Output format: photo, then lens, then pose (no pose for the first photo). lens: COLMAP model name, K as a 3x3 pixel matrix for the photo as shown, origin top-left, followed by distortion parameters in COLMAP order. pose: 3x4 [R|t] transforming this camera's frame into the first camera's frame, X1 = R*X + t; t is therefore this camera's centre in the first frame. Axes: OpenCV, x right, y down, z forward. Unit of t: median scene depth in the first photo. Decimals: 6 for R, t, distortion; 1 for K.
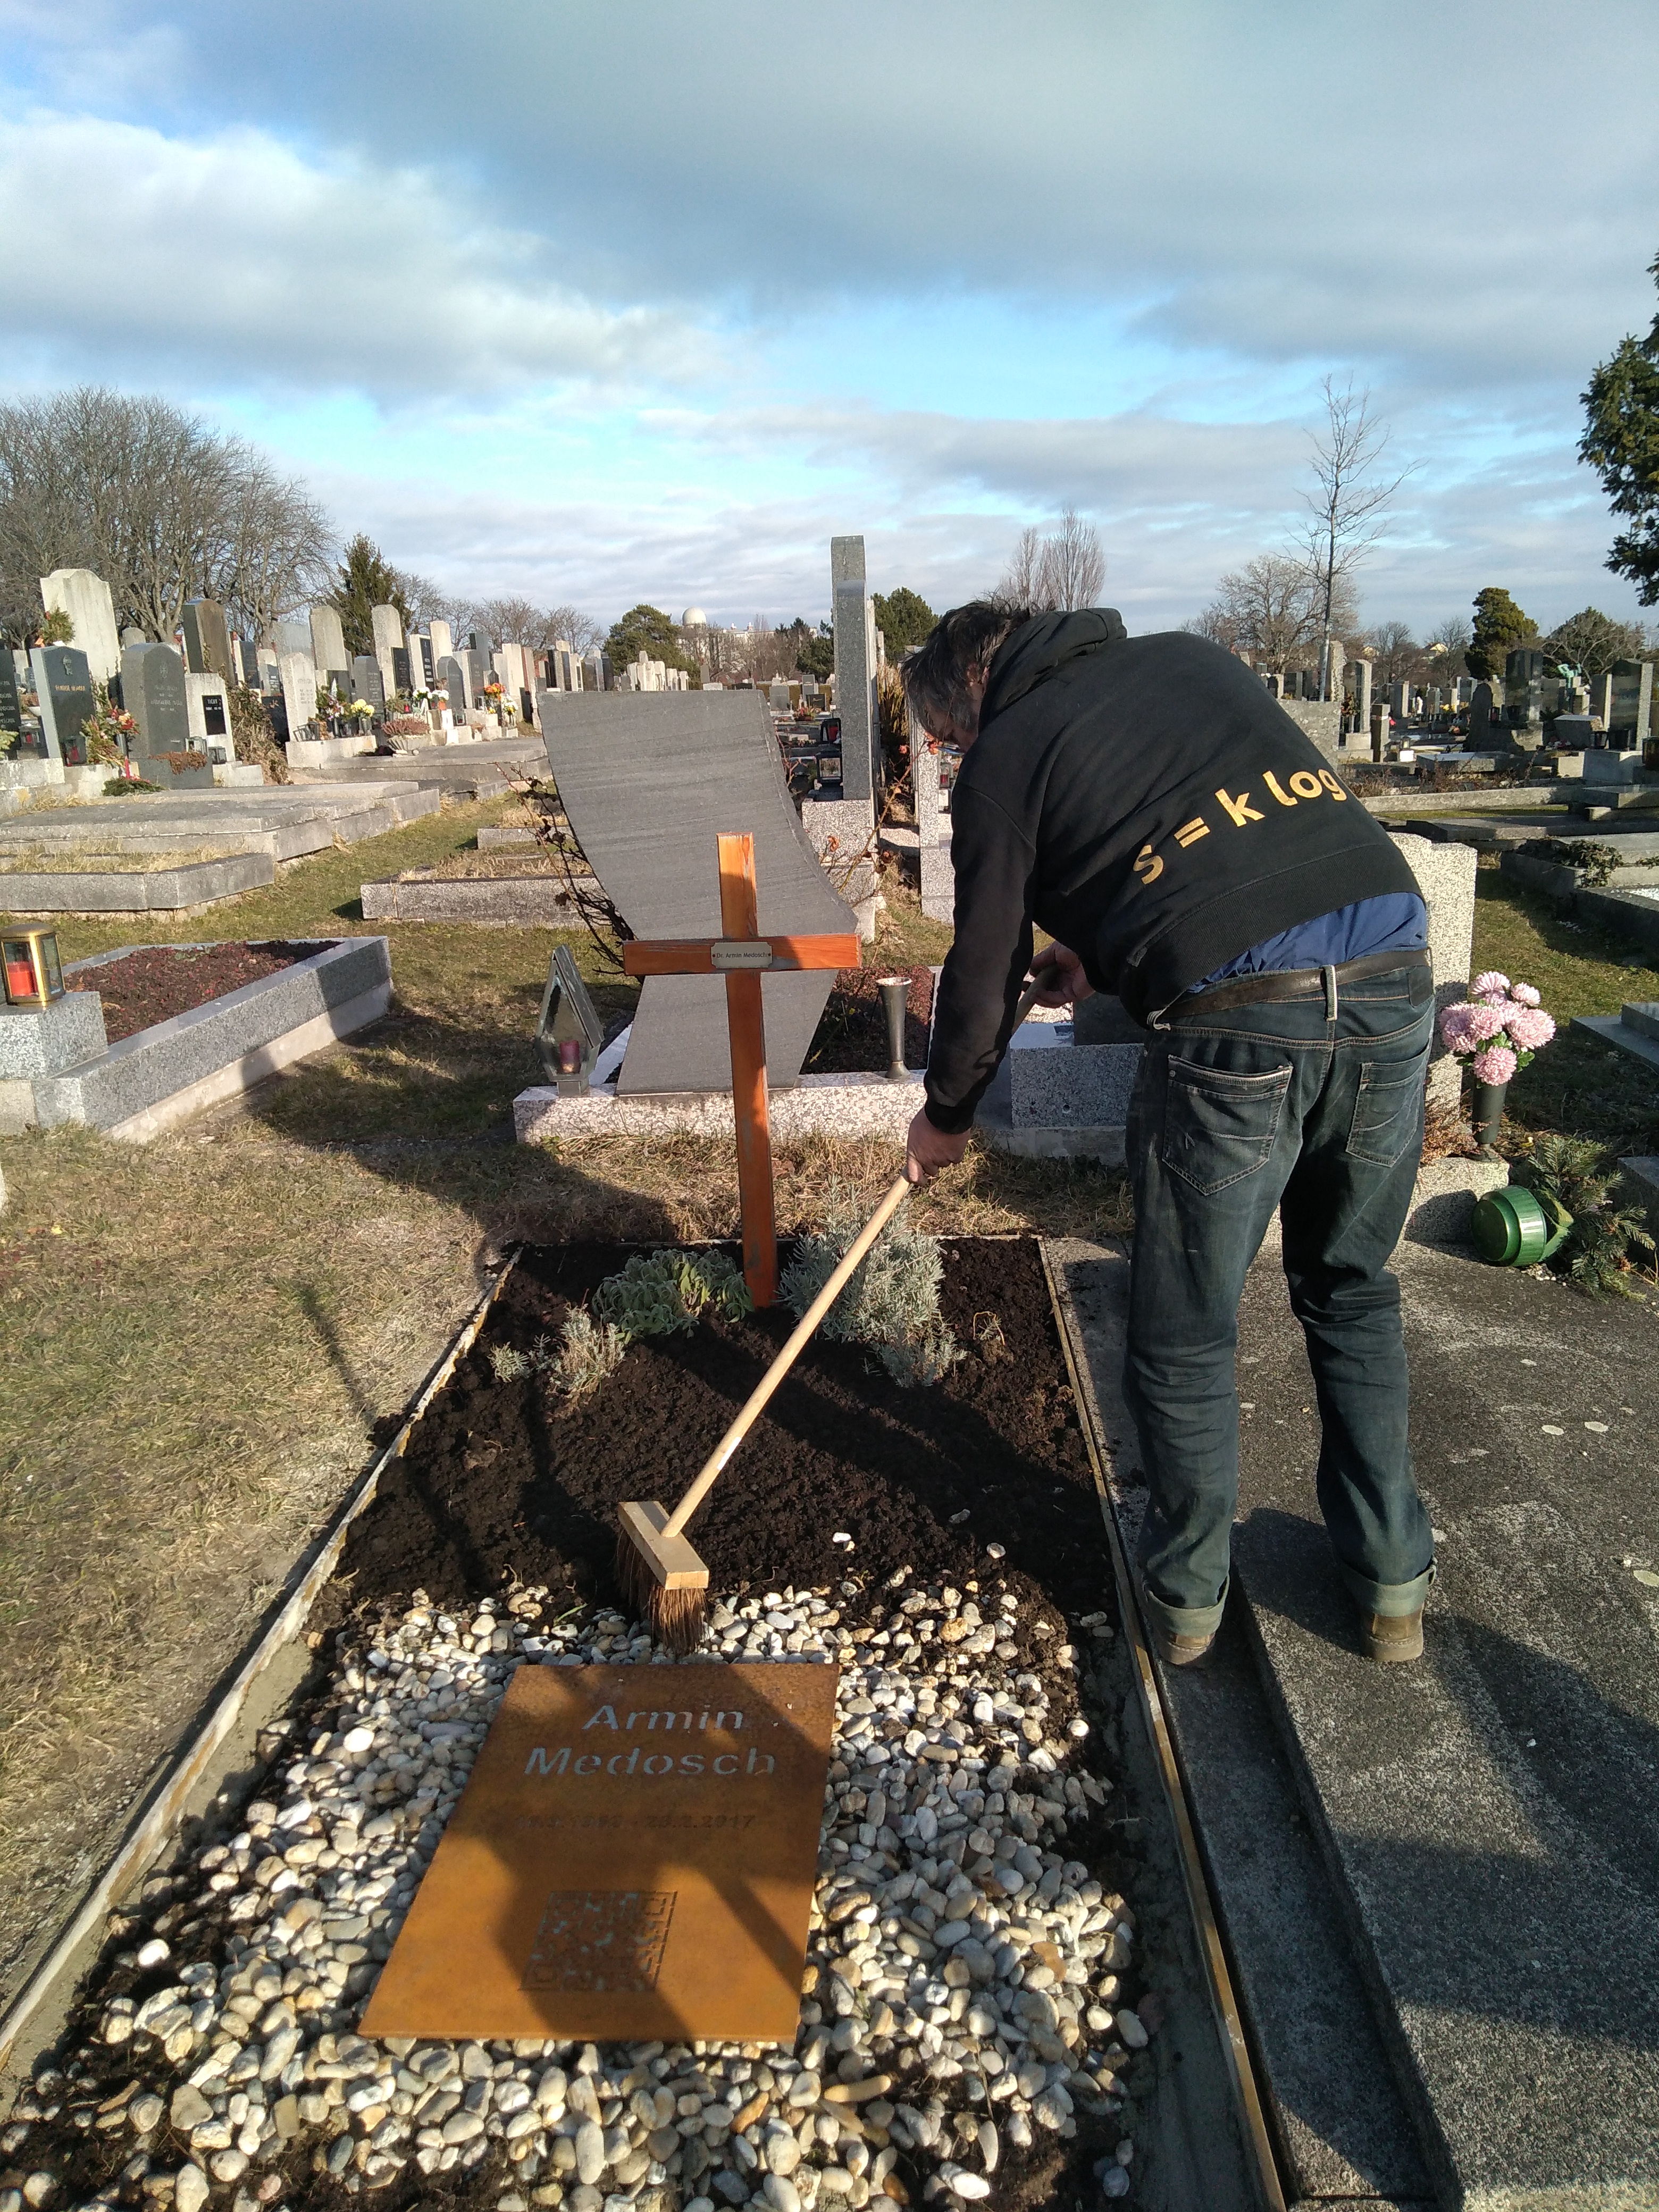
lens RADIAL K [[1639.2, 0, 843.3], [0, 1639.2, 1112.4], [0, 0, 1]] dist [0.024595, 0.006061]
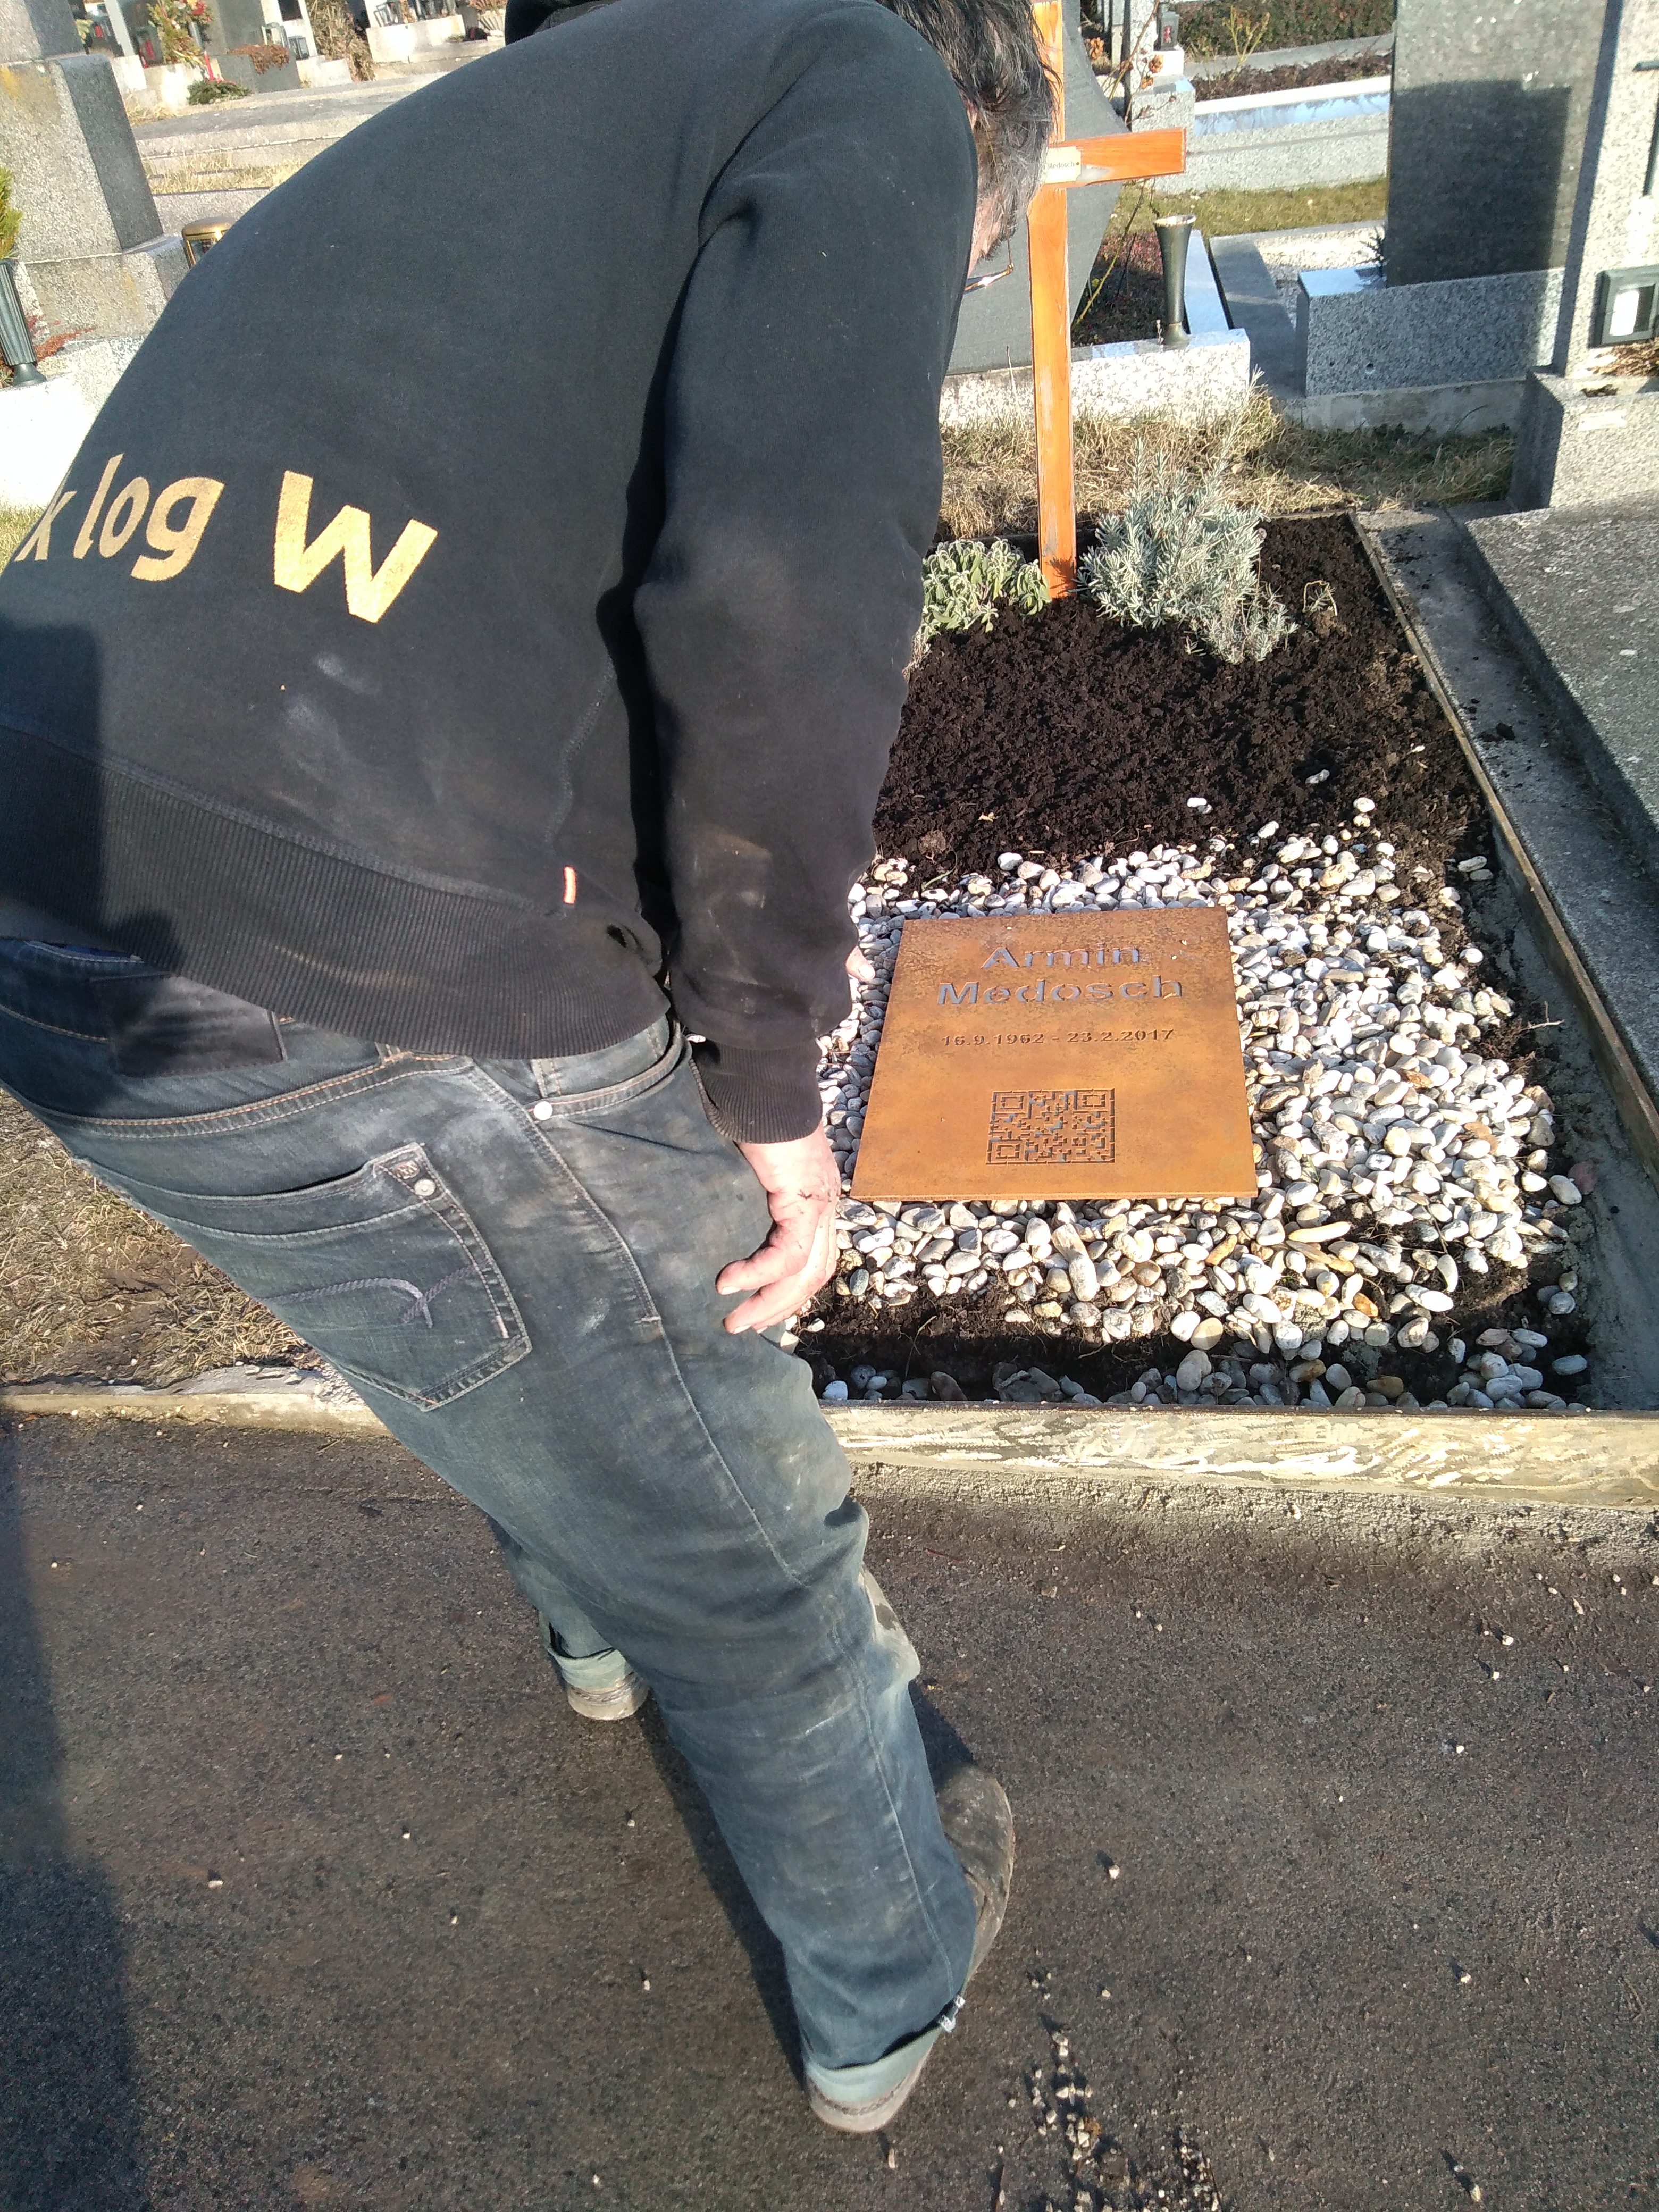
lens RADIAL K [[1630.4, 0, 841.3], [0, 1630.4, 1123.8], [0, 0, 1]] dist [0.044965, -0.040579]
pose [[0.995701, -0.018631, -0.090730, -0.115912], [0.050241, 0.931573, 0.360065, 0.067181], [0.077813, -0.363076, 0.928505, -0.000465]]
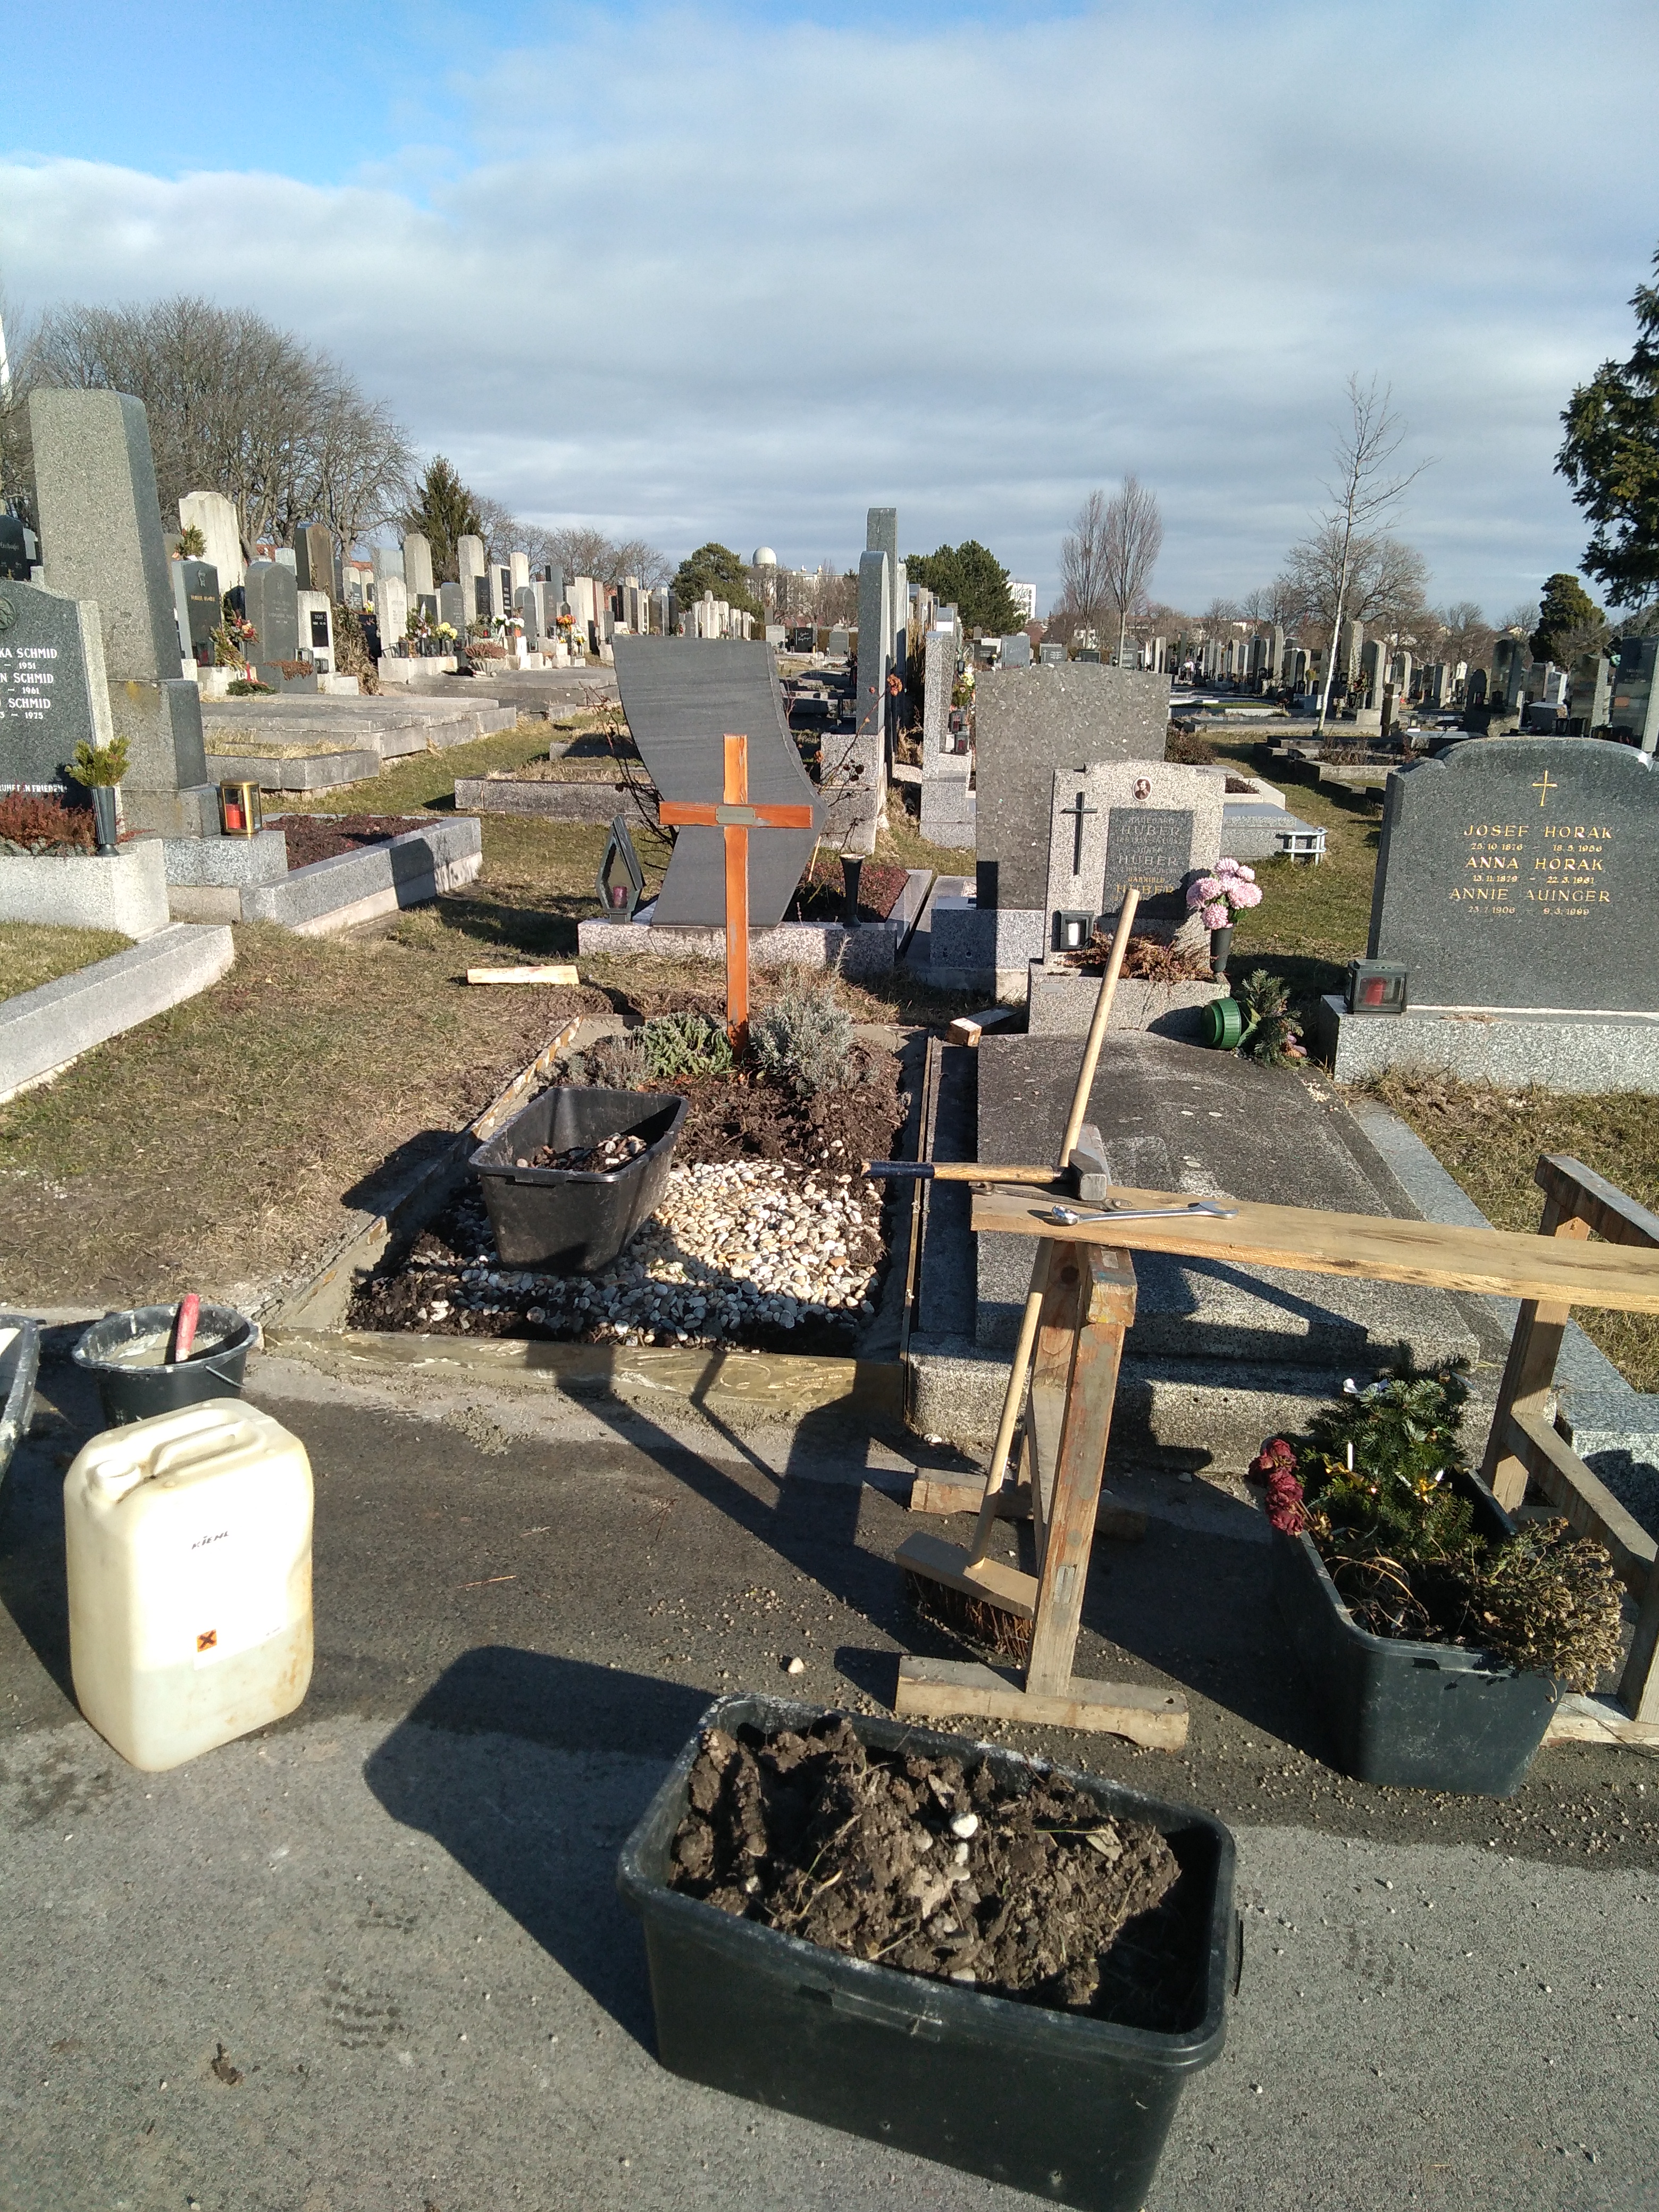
lens RADIAL K [[1642.3, 0, 838.5], [0, 1642.3, 1103.2], [0, 0, 1]] dist [0.044051, -0.008111]
pose [[0.997442, 0.067062, -0.024742, 0.104979], [-0.066452, 0.997485, 0.024672, 0.151285], [0.026334, -0.022965, 0.999389, -0.643347]]
